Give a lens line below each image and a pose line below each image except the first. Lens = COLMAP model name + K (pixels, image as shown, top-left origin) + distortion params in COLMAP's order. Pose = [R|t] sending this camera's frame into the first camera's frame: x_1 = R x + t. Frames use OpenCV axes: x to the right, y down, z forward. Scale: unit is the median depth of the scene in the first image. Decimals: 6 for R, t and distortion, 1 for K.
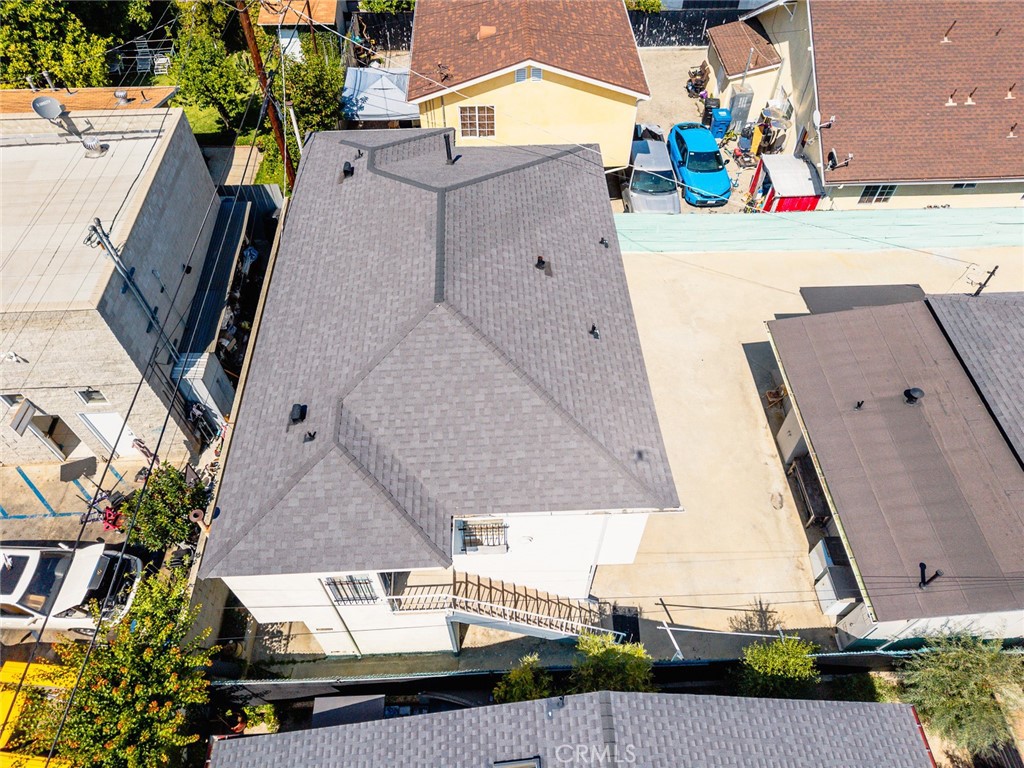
lens RADIAL K [[687.5, 0, 514.4], [0, 687.5, 384.0], [0, 0, 1]] dist [0.030369, -0.027263]
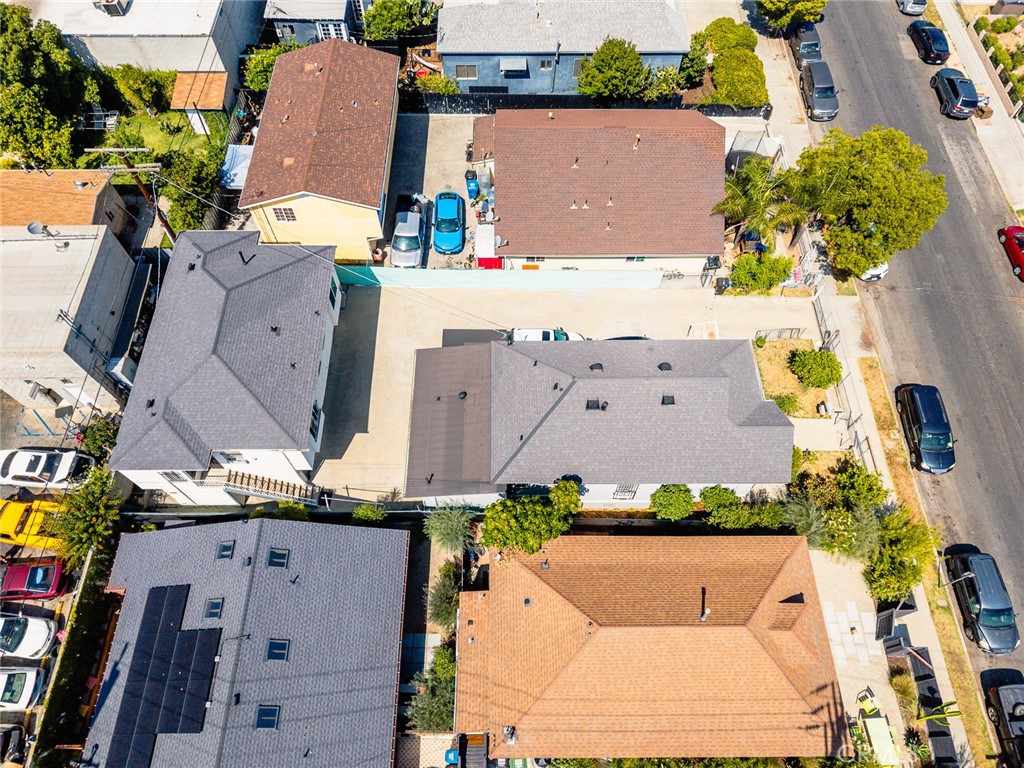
lens RADIAL K [[687.5, 0, 514.7], [0, 687.5, 385.2], [0, 0, 1]] dist [0.030369, -0.027263]
pose [[0.999184, 0.037876, -0.014021, 0.813870], [-0.035193, 0.986840, 0.157822, -0.368804], [0.019814, -0.157199, 0.987368, -1.096088]]
